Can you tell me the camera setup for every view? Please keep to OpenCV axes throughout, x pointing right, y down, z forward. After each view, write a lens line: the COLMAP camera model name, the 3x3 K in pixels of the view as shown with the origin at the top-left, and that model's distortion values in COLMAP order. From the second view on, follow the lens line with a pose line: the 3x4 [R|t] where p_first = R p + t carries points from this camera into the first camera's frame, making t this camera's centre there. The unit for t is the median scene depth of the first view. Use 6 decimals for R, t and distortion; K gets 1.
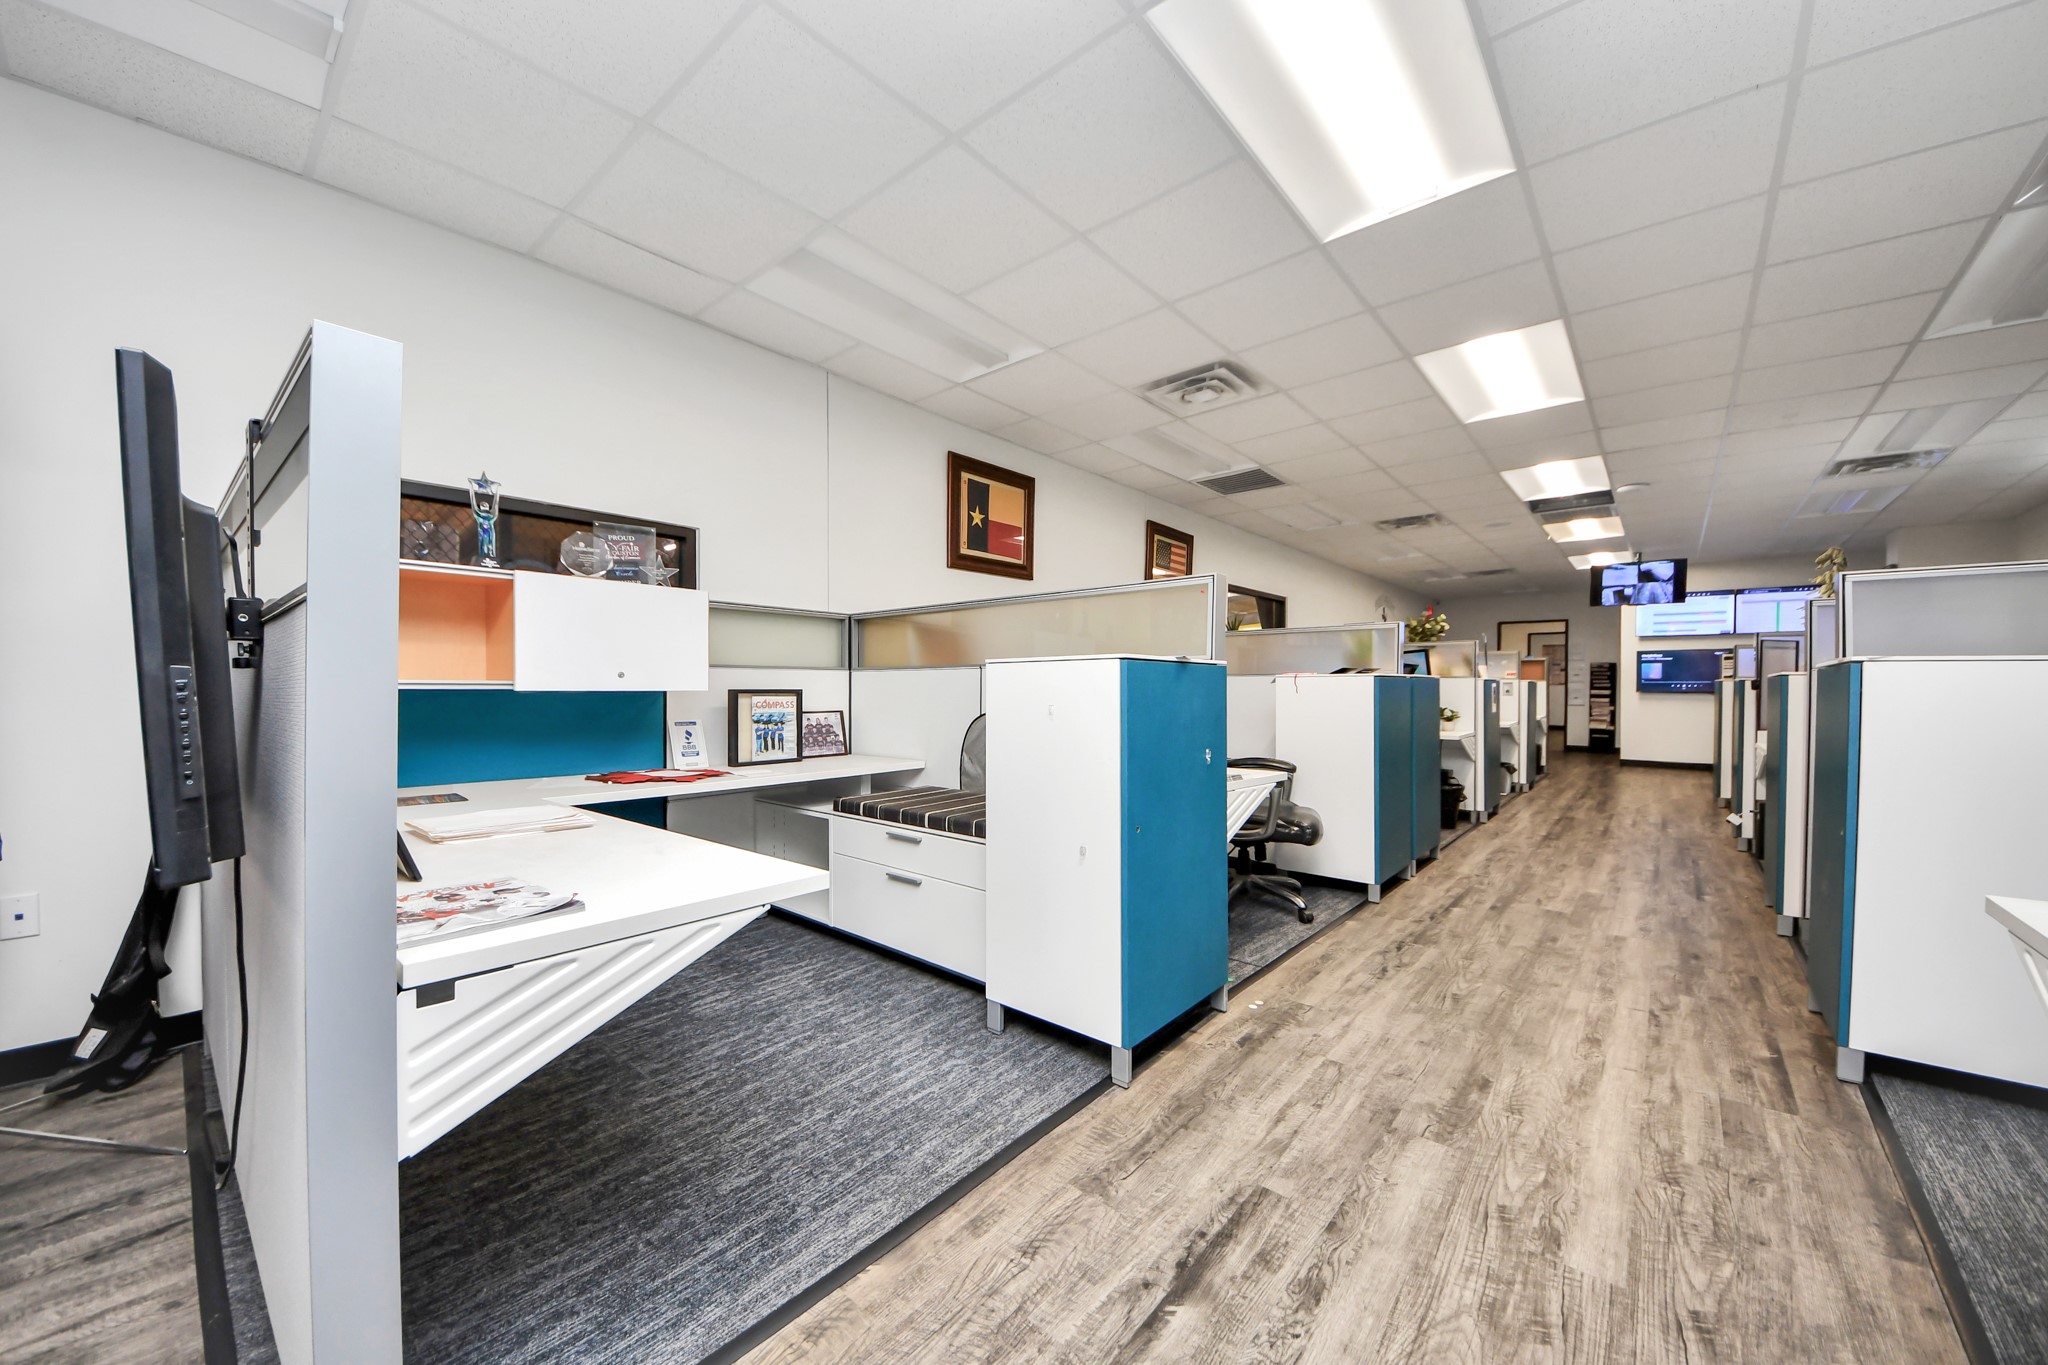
lens RADIAL K [[747.7, 0, 1030.1], [0, 747.7, 686.6], [0, 0, 1]] dist [-0.000133, 0.000041]
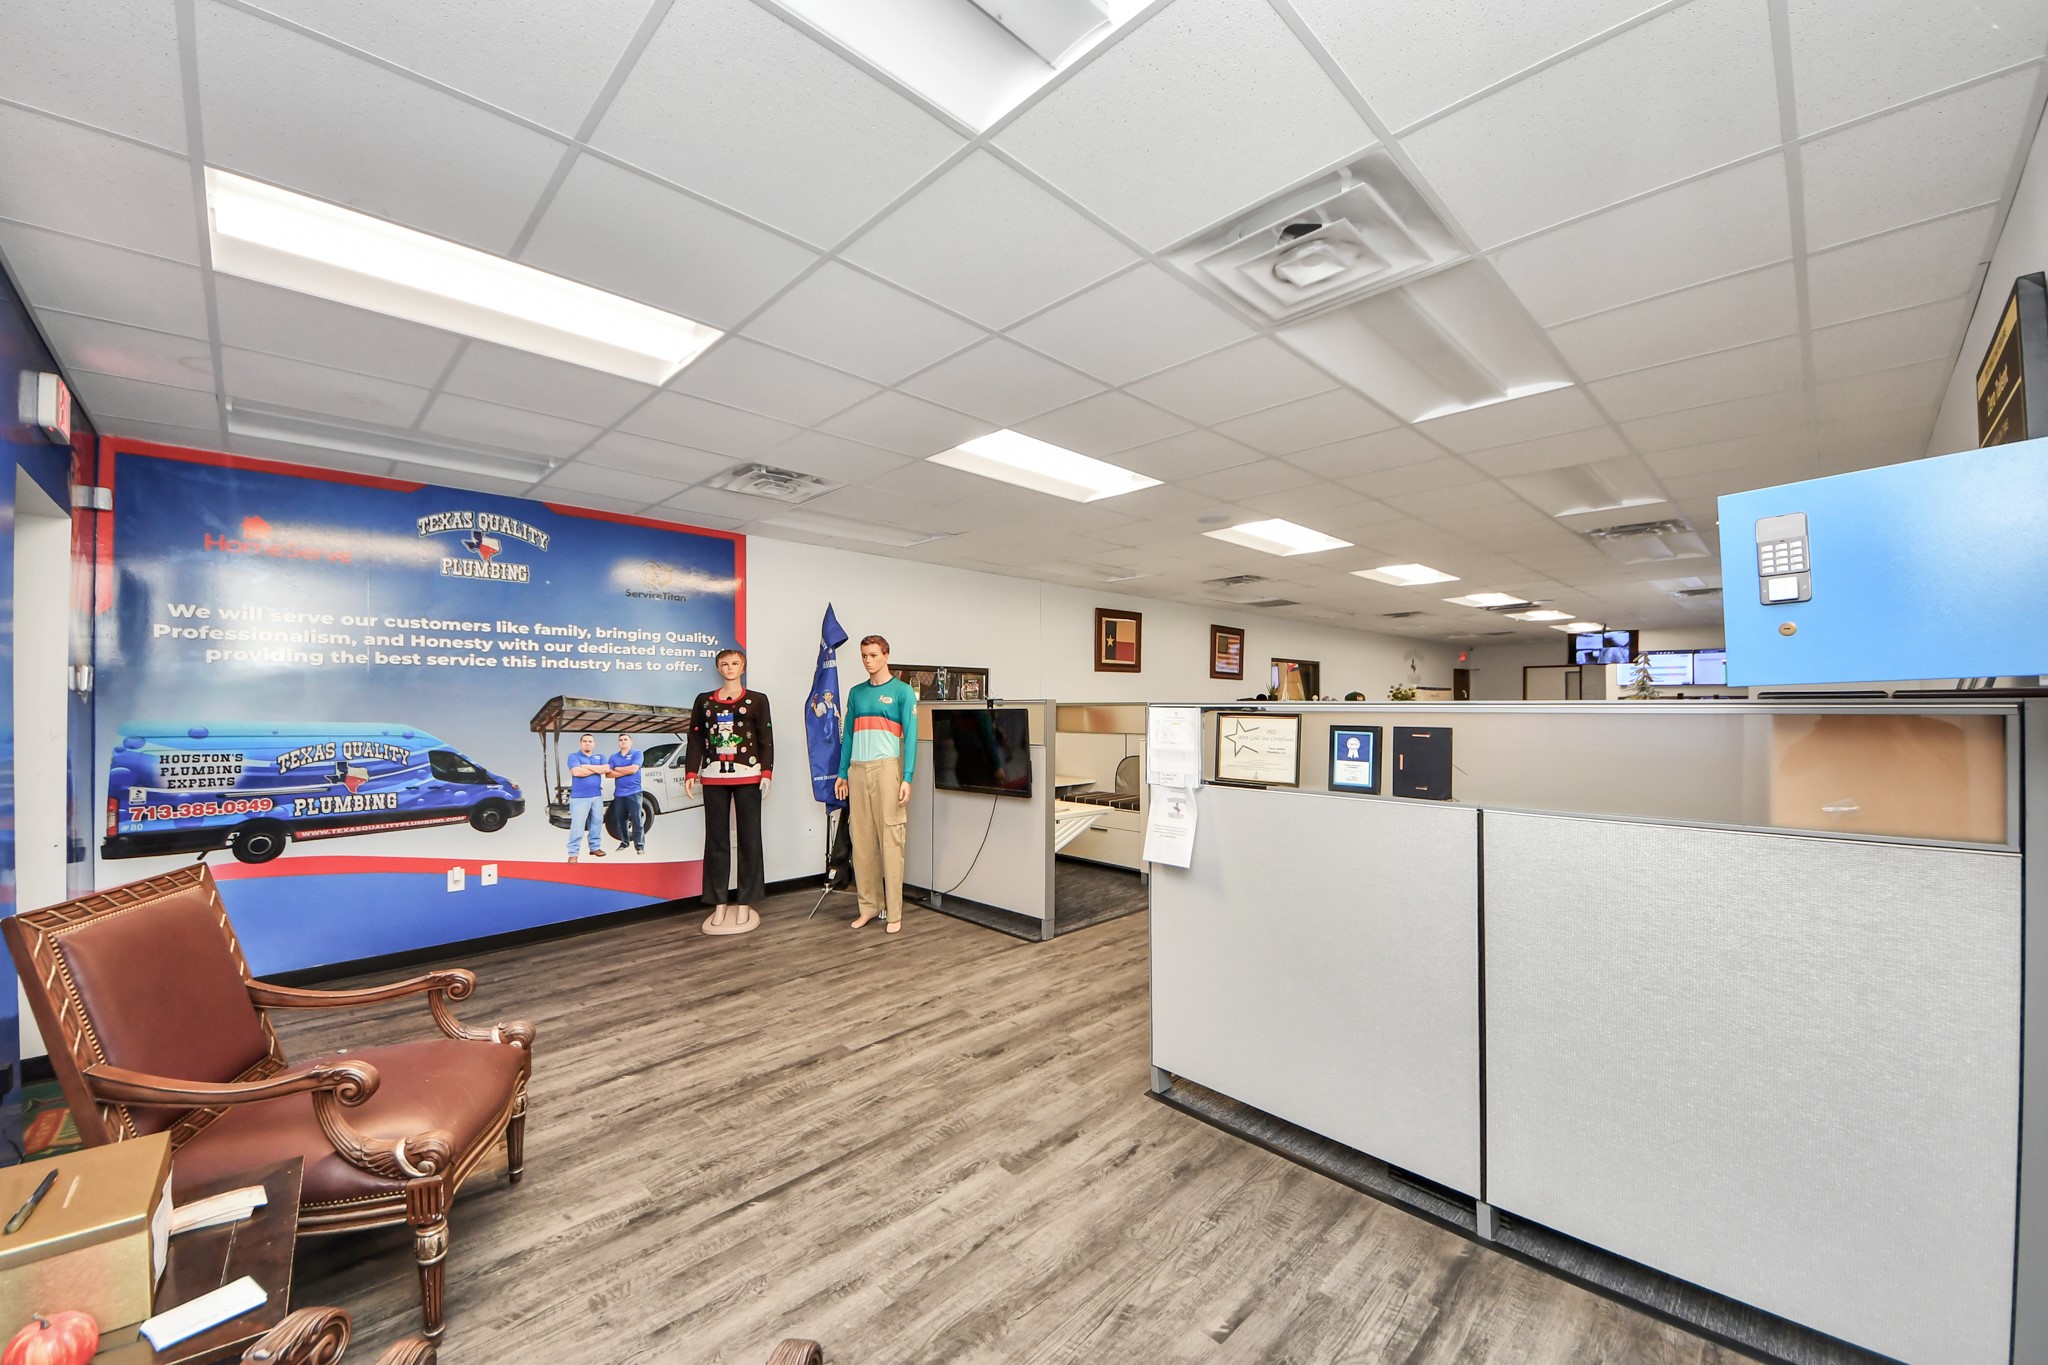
lens RADIAL K [[790.7, 0, 1009.6], [0, 790.7, 695.6], [0, 0, 1]] dist [0.002928, 0.000022]
pose [[0.993794, -0.004970, -0.111121, -0.092868], [0.003595, 0.999915, -0.012569, -0.070511], [0.111174, 0.012092, 0.993727, -0.806566]]
